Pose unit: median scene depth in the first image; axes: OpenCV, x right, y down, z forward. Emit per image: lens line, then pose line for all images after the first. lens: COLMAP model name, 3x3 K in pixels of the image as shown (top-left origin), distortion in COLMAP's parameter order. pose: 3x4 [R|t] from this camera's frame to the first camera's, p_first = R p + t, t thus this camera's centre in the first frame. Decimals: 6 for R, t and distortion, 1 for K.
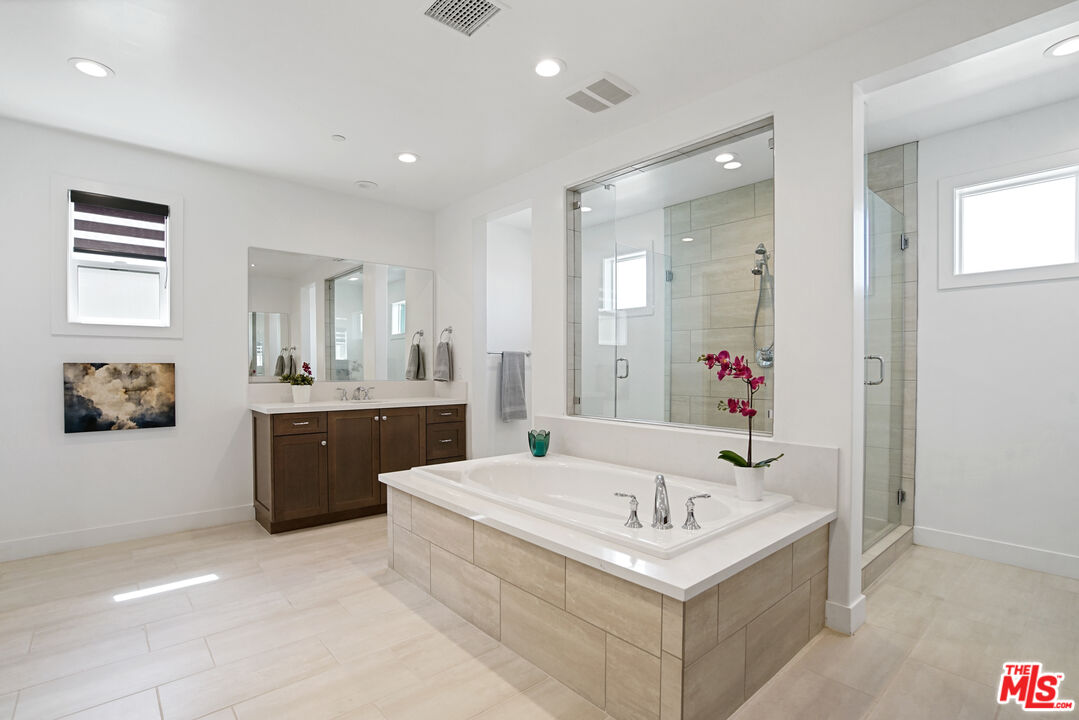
lens RADIAL K [[520.1, 0, 539.2], [0, 520.1, 365.9], [0, 0, 1]] dist [-0.001488, -0.000299]
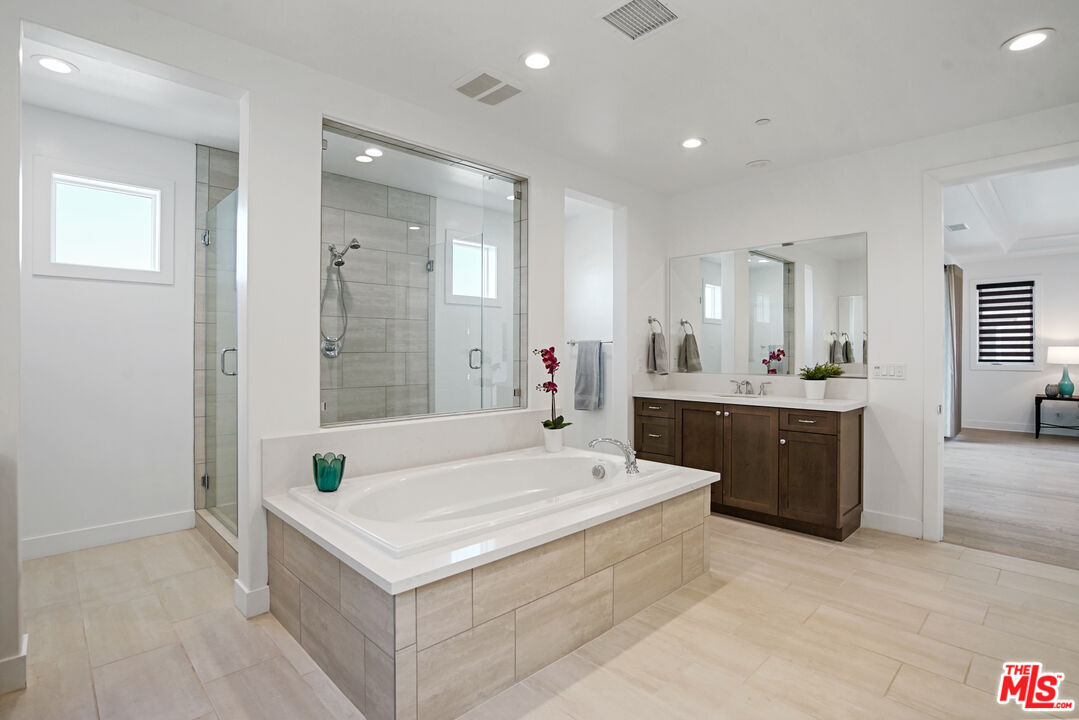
lens RADIAL K [[522.4, 0, 510.6], [0, 522.4, 338.9], [0, 0, 1]] dist [-0.057777, -0.000116]
pose [[-0.027226, 0.027307, 0.999256, -1.262702], [-0.003573, 0.999618, -0.027414, -0.009526], [-0.999623, -0.004316, -0.027119, 1.421263]]
